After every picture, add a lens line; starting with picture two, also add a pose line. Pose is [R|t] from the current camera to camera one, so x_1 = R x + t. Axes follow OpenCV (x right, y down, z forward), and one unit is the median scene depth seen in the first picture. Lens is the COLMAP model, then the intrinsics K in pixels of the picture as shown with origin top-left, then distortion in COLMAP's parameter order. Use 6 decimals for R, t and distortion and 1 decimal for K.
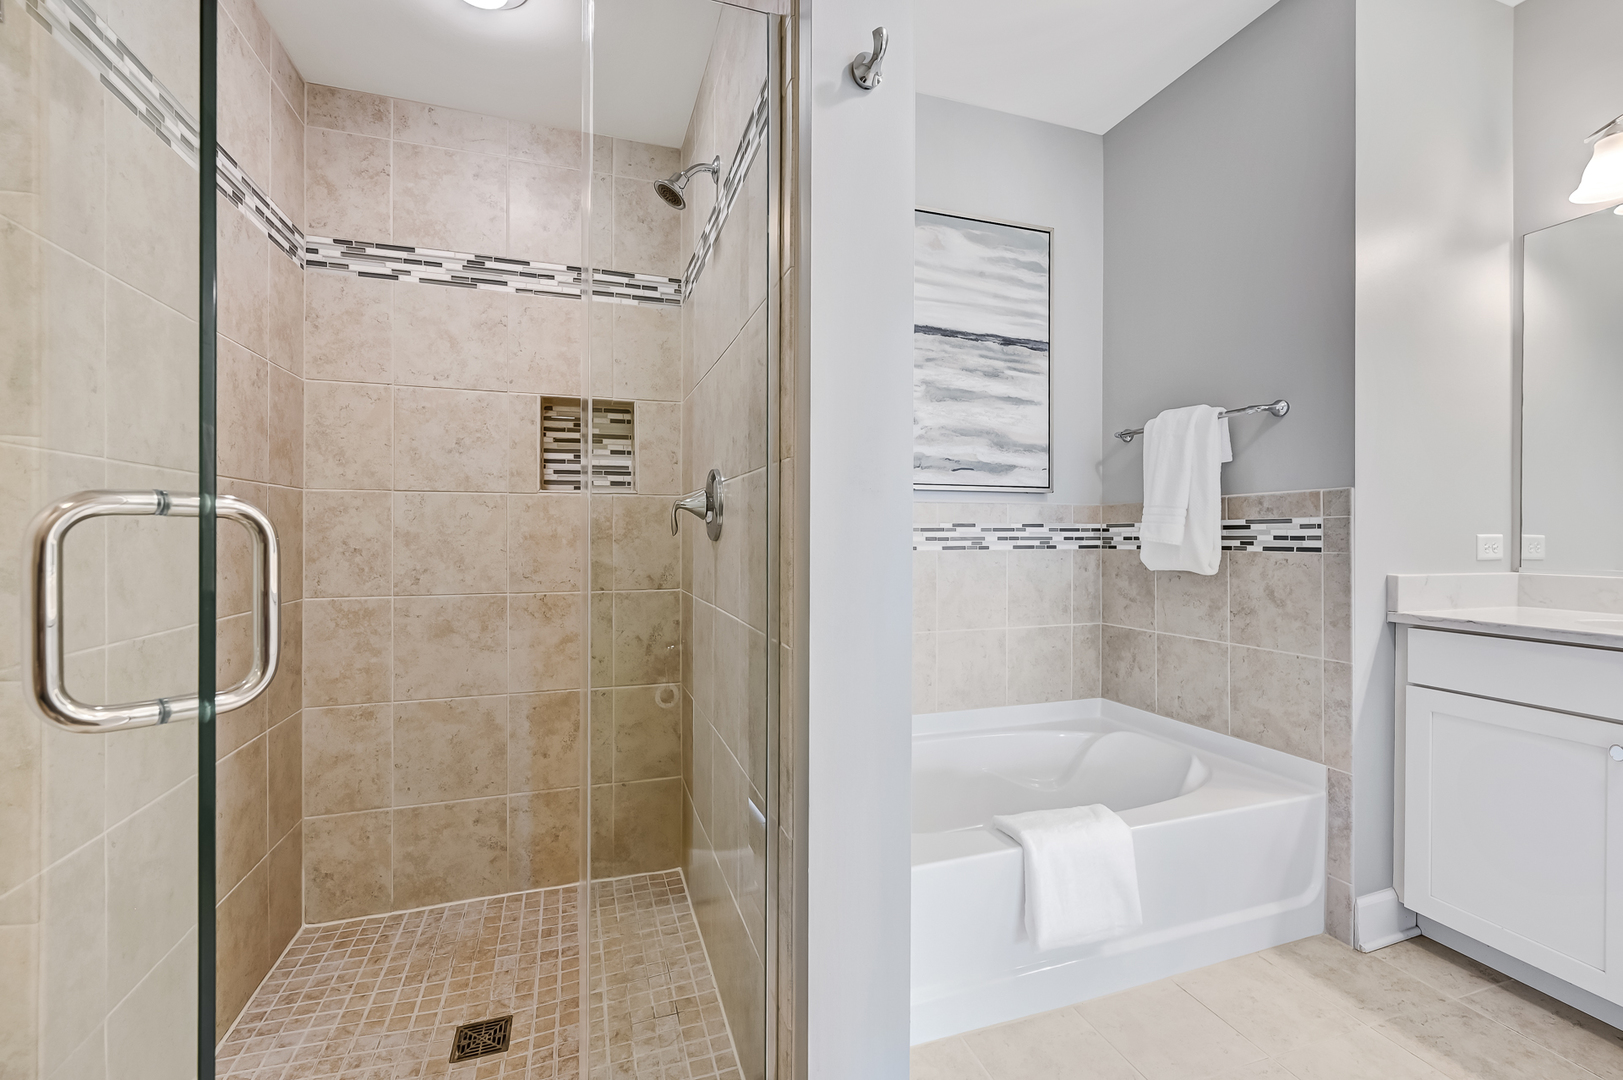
lens RADIAL K [[736.8, 0, 807.1], [0, 736.8, 533.5], [0, 0, 1]] dist [0.002342, 0.000318]
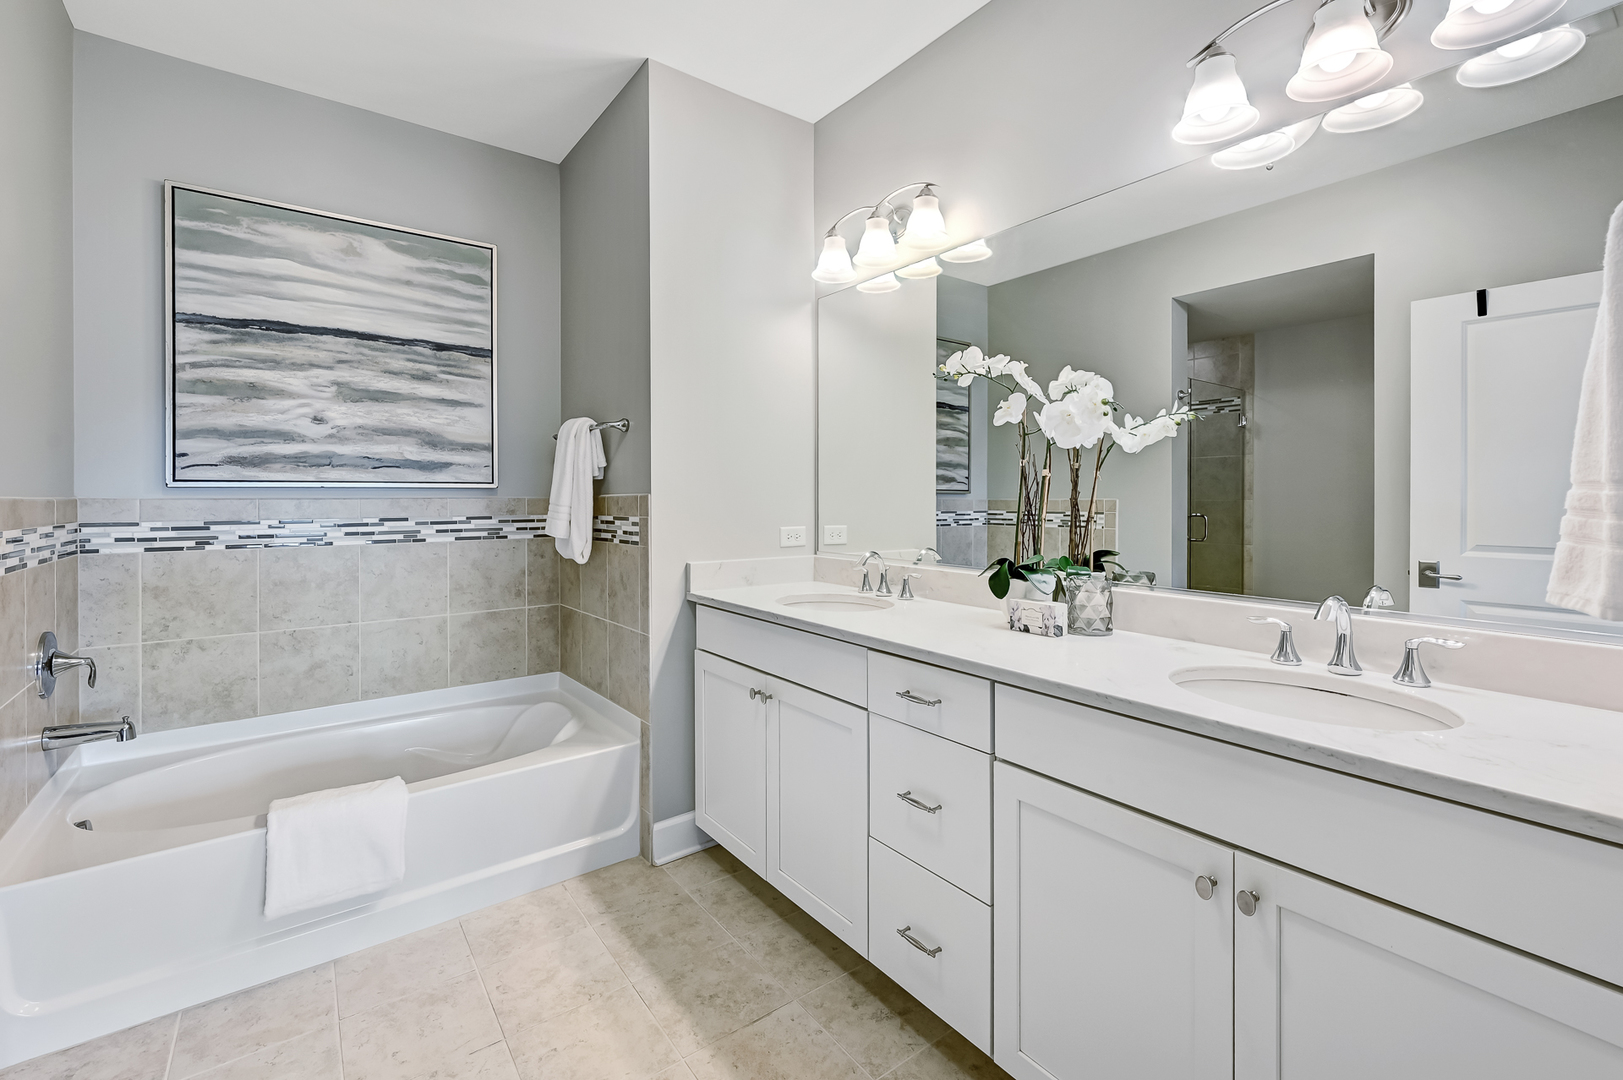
lens RADIAL K [[736.8, 0, 814.0], [0, 736.8, 500.2], [0, 0, 1]] dist [0.002342, 0.000318]
pose [[0.943150, -0.004430, 0.332338, 0.433699], [0.004411, 0.999990, 0.000812, -0.037669], [-0.332338, 0.000700, 0.943160, -0.193189]]
